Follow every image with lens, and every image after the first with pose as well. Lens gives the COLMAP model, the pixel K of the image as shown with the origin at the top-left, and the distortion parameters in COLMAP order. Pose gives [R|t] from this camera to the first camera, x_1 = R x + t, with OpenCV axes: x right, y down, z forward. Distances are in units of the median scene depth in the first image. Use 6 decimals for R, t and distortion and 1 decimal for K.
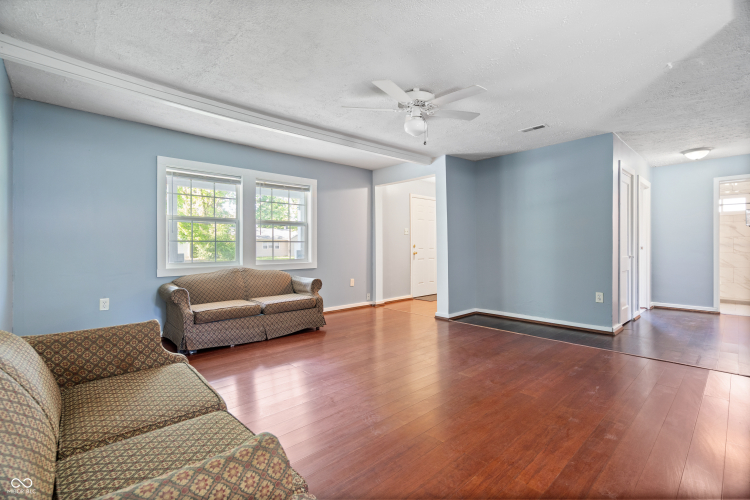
lens RADIAL K [[341.7, 0, 376.4], [0, 341.7, 247.3], [0, 0, 1]] dist [-0.006964, 0.002770]
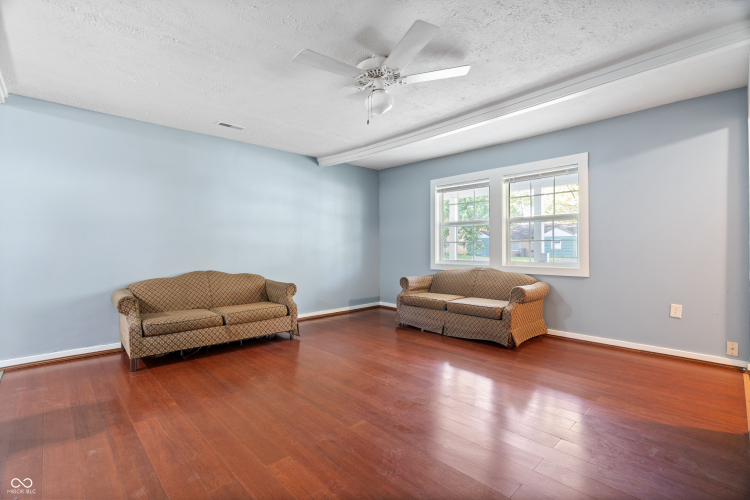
lens RADIAL K [[341.7, 0, 369.3], [0, 341.7, 243.6], [0, 0, 1]] dist [-0.006964, 0.002770]
pose [[0.005240, -0.009201, -0.999944, 0.619977], [0.000669, 0.999957, -0.009197, -0.002652], [0.999986, -0.000621, 0.005246, 0.640721]]
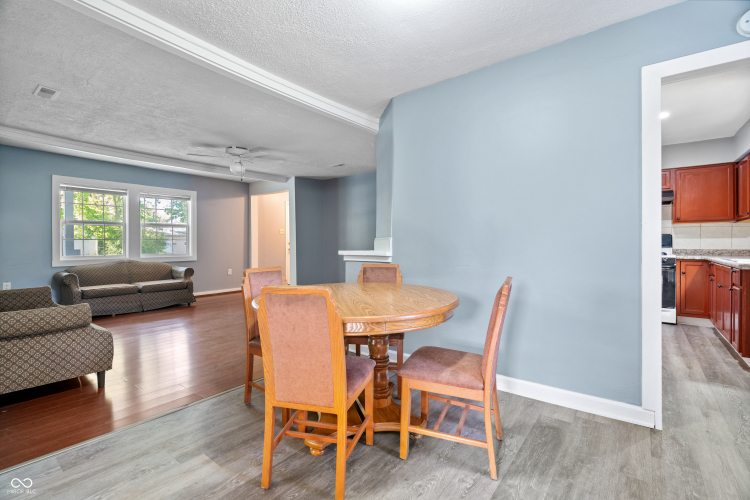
lens RADIAL K [[341.7, 0, 373.8], [0, 341.7, 244.2], [0, 0, 1]] dist [-0.006964, 0.002770]
pose [[0.984800, -0.000612, 0.173690, 0.303992], [0.000489, 1.000000, 0.000747, -0.001176], [-0.173691, -0.000651, 0.984800, -0.441358]]
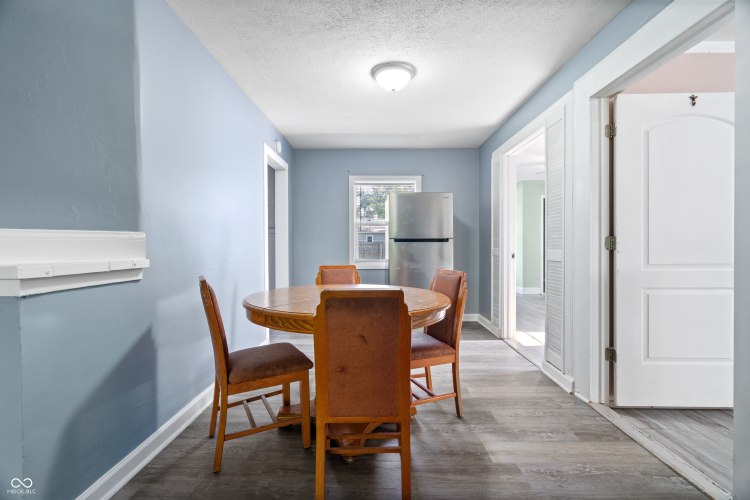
lens RADIAL K [[341.7, 0, 376.3], [0, 341.7, 248.6], [0, 0, 1]] dist [-0.006964, 0.002770]
pose [[-0.734283, -0.013814, 0.678703, 0.027705], [-0.006913, 0.999893, 0.012871, 0.002298], [-0.678808, 0.004759, -0.734300, 0.325288]]
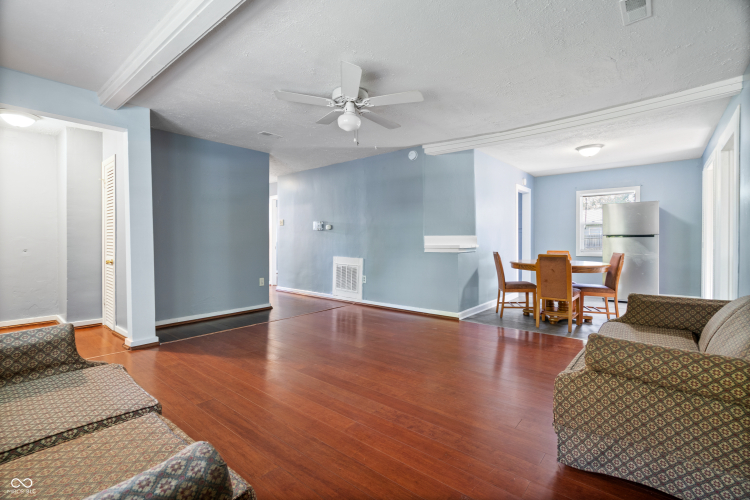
lens RADIAL K [[341.7, 0, 375.7], [0, 341.7, 245.7], [0, 0, 1]] dist [-0.006964, 0.002770]
pose [[-0.135263, -0.024104, 0.990516, -0.593543], [-0.002462, 0.999709, 0.023991, -0.002606], [-0.990807, 0.000807, -0.135283, 0.703590]]
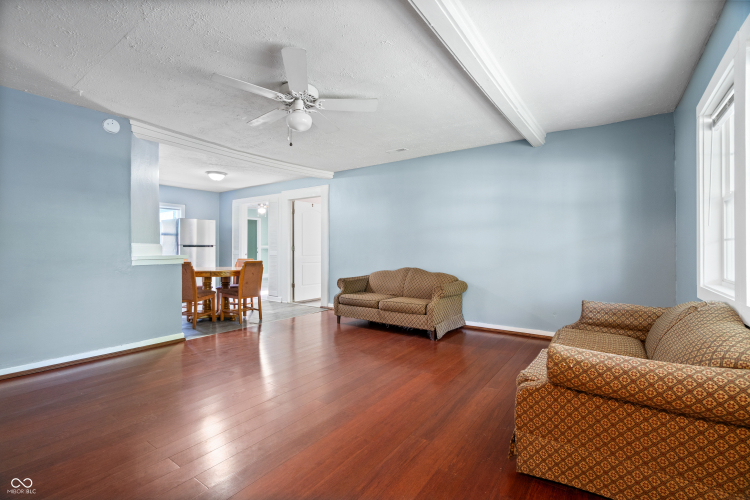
lens RADIAL K [[341.7, 0, 376.7], [0, 341.7, 246.5], [0, 0, 1]] dist [-0.006964, 0.002770]
pose [[-0.977892, -0.009704, -0.208887, 0.068182], [-0.007709, 0.999917, -0.010364, 0.002146], [0.208970, -0.008525, -0.977885, 1.291446]]
